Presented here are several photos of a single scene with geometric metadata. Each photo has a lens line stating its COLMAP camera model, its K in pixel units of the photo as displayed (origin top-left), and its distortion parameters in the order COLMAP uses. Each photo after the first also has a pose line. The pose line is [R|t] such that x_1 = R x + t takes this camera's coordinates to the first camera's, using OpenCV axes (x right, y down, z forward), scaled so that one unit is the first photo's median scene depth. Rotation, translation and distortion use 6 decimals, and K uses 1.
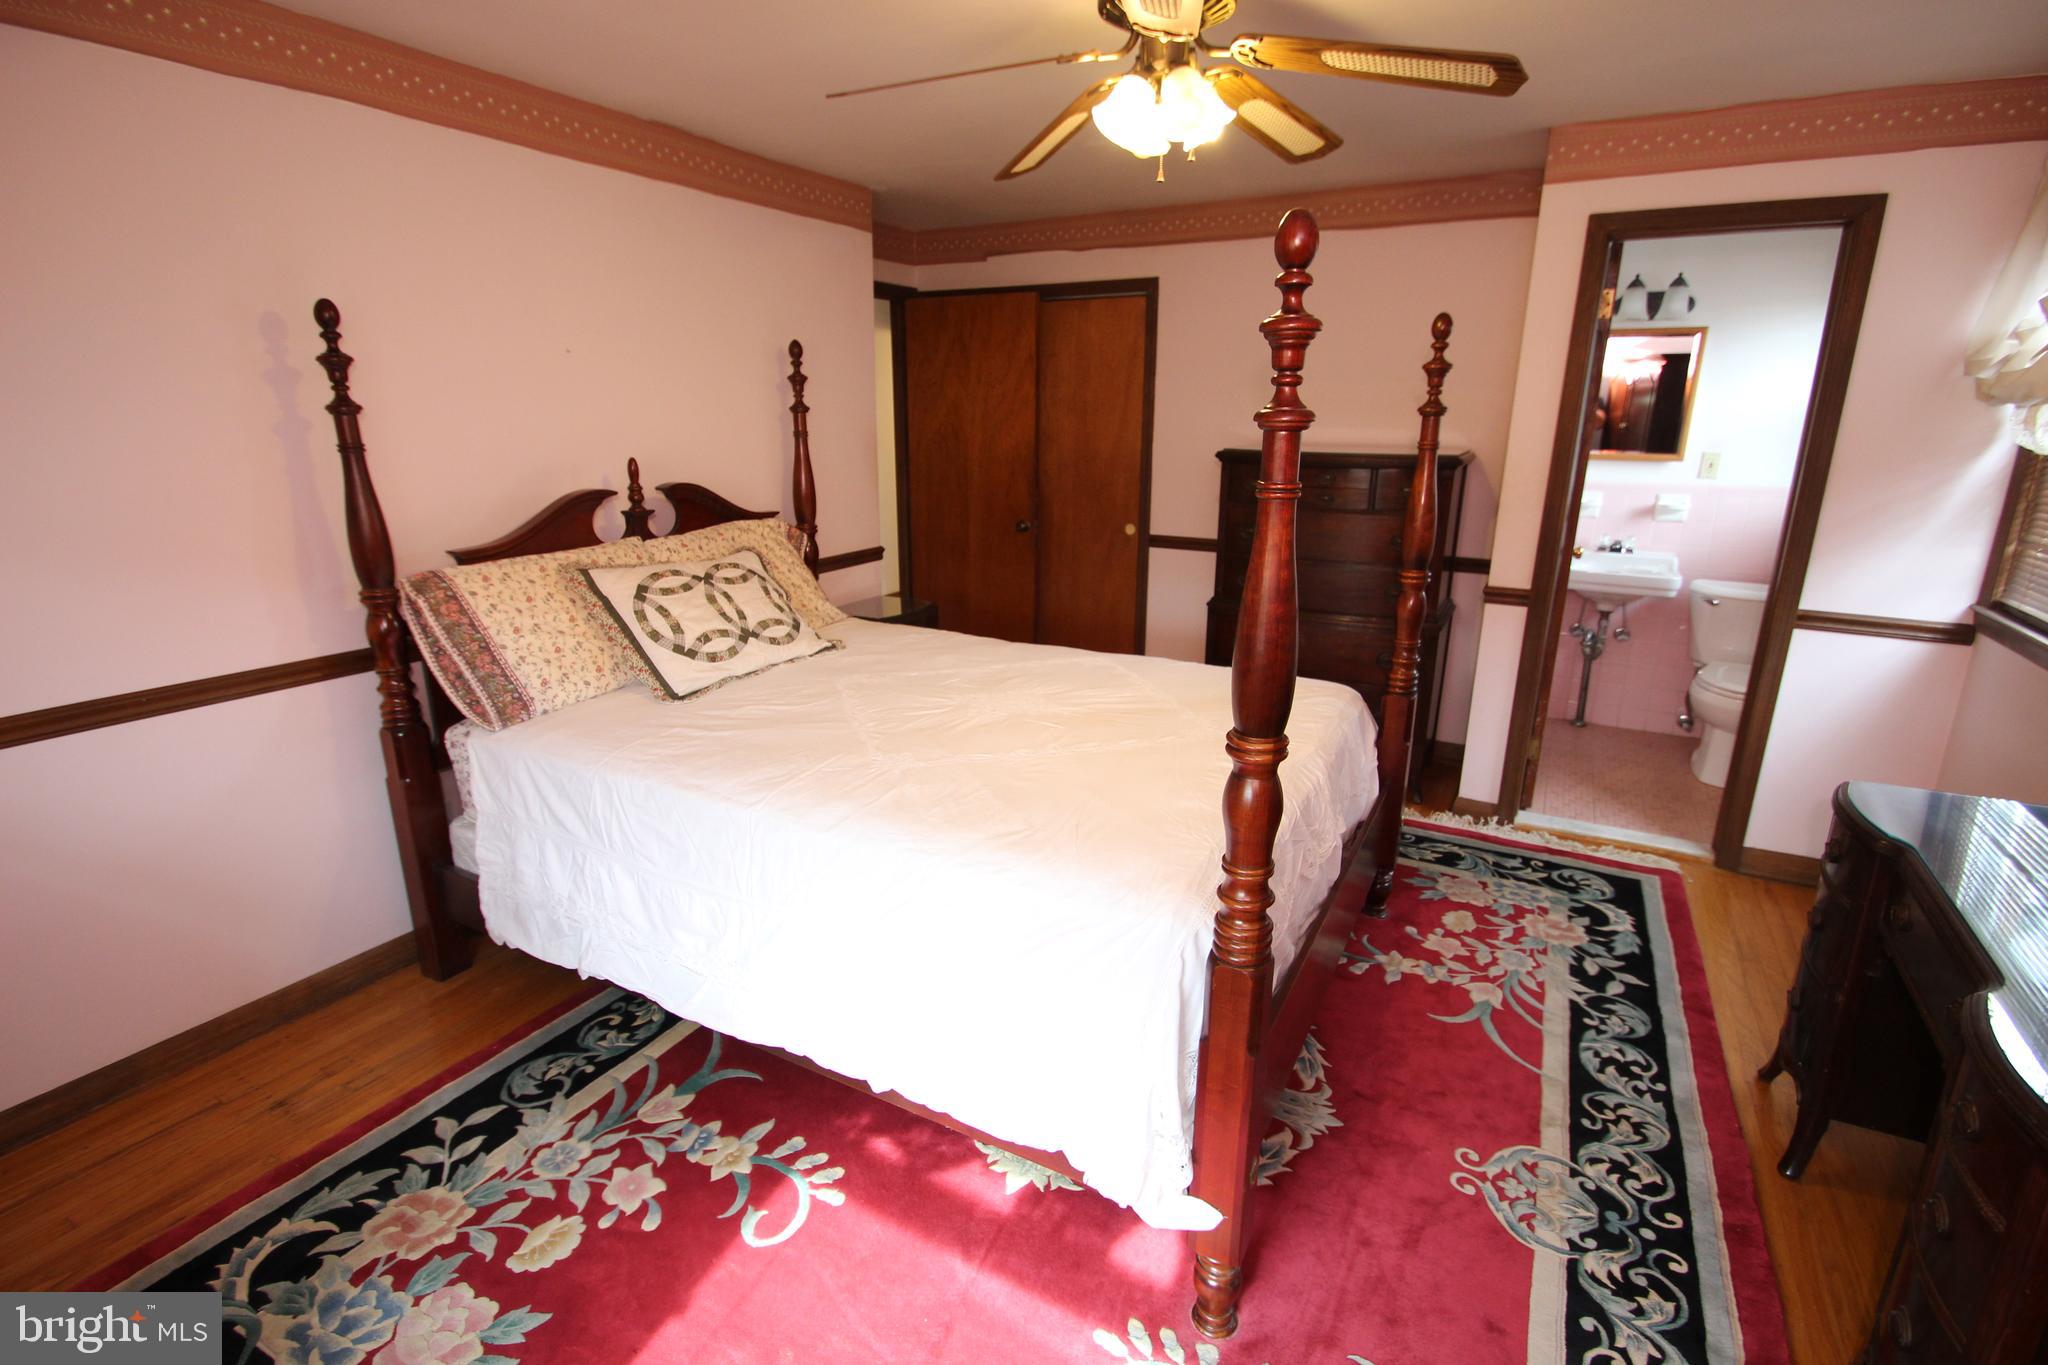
lens RADIAL K [[970.6, 0, 989.6], [0, 970.6, 682.2], [0, 0, 1]] dist [-0.002053, -0.000656]
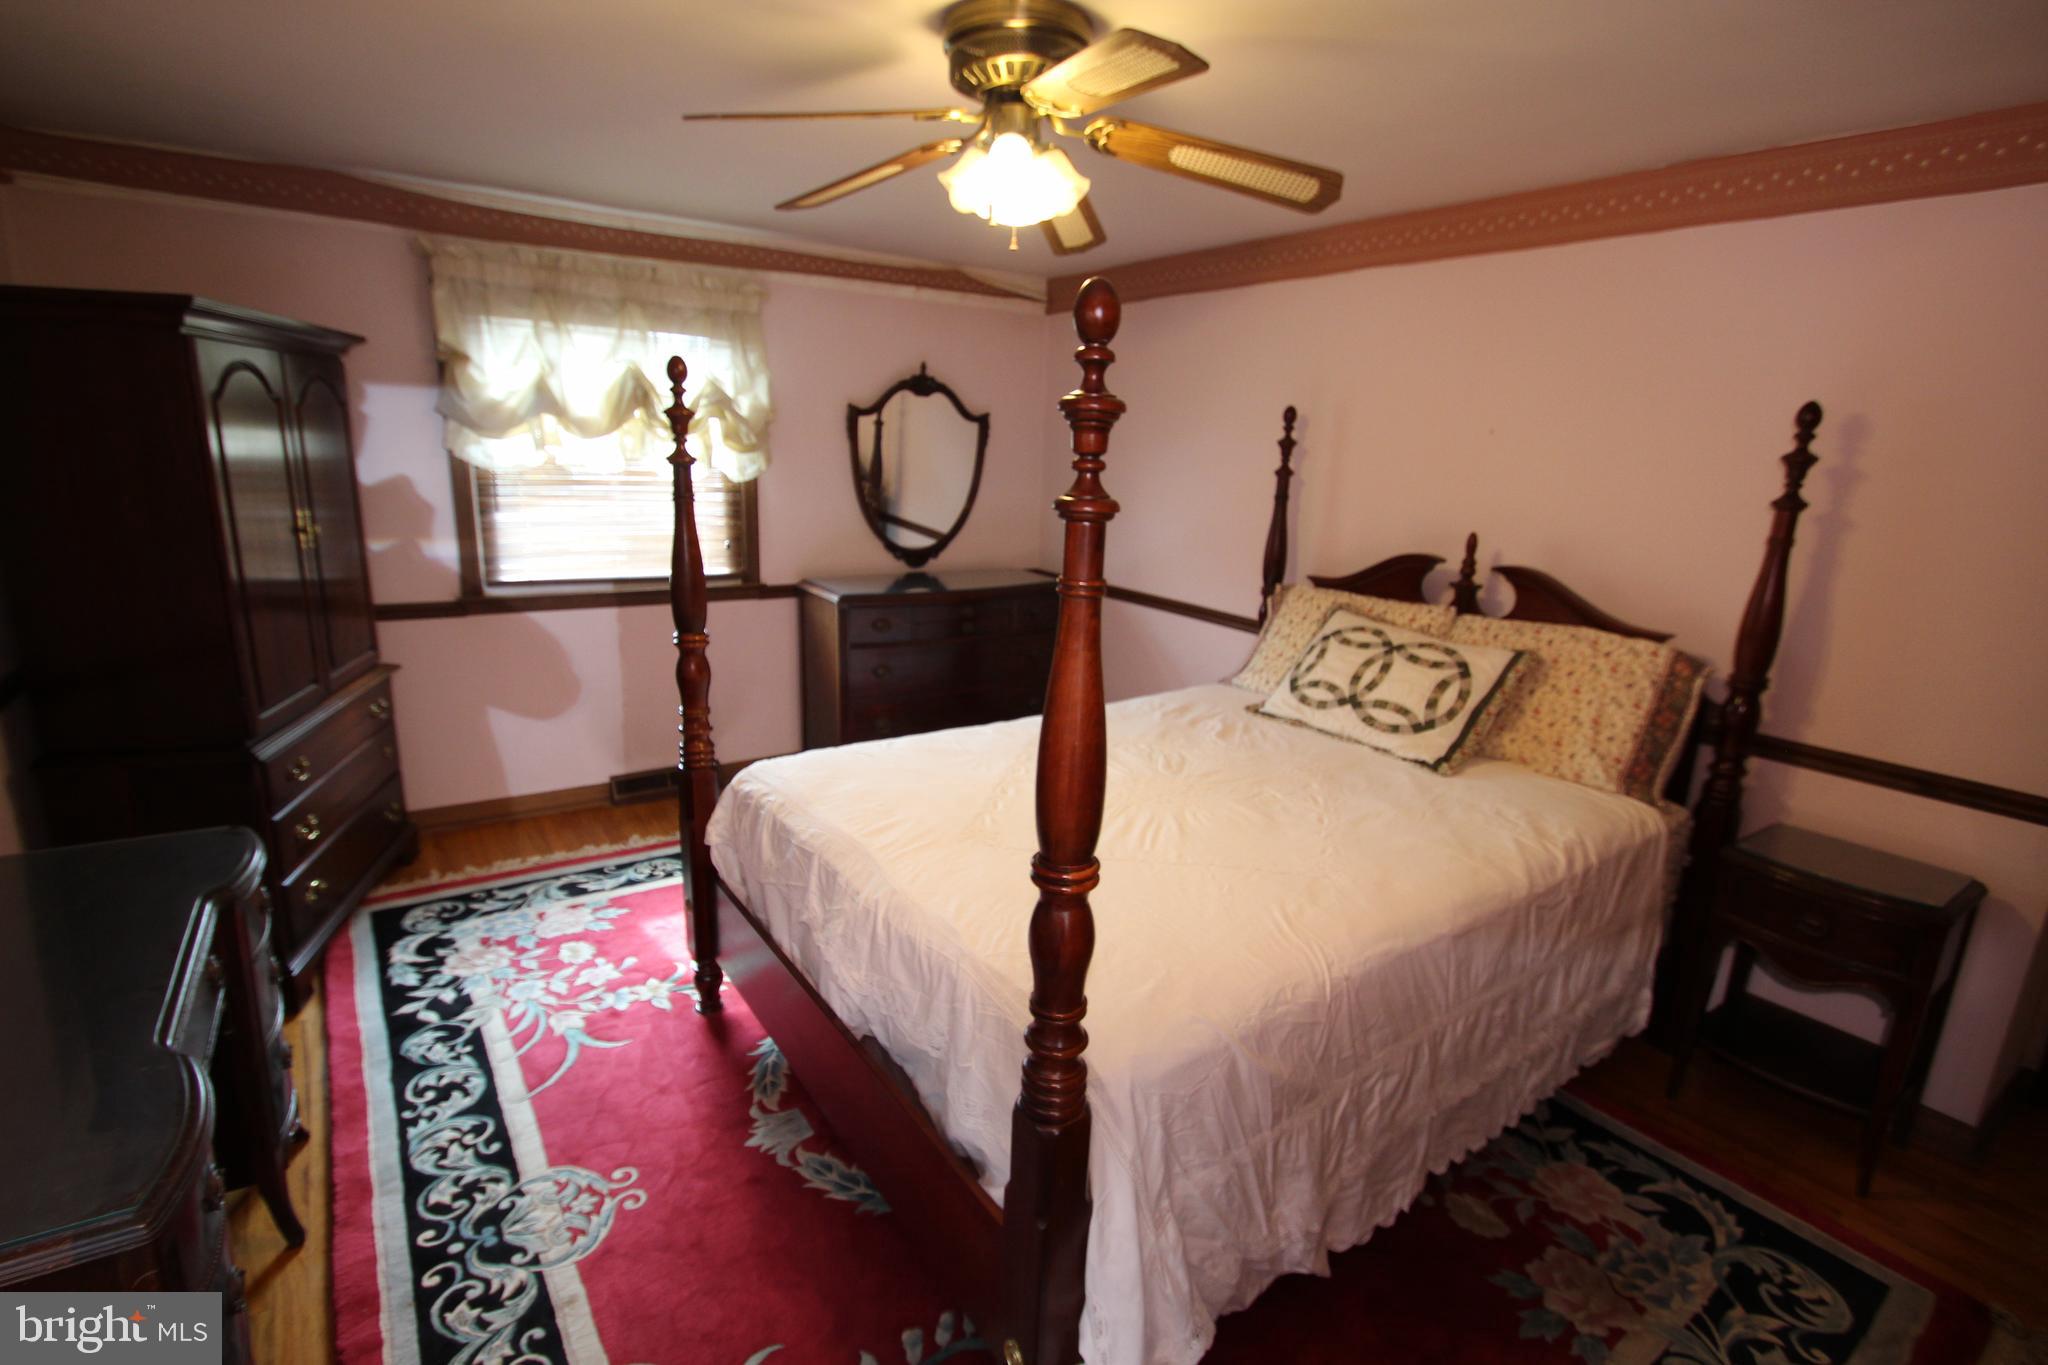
lens RADIAL K [[970.6, 0, 989.6], [0, 970.6, 682.2], [0, 0, 1]] dist [-0.002053, -0.000656]
pose [[-0.445147, 0.181506, -0.876869, 1.106712], [-0.299292, 0.892768, 0.336733, -0.409615], [0.843960, 0.412335, -0.343090, 1.440493]]
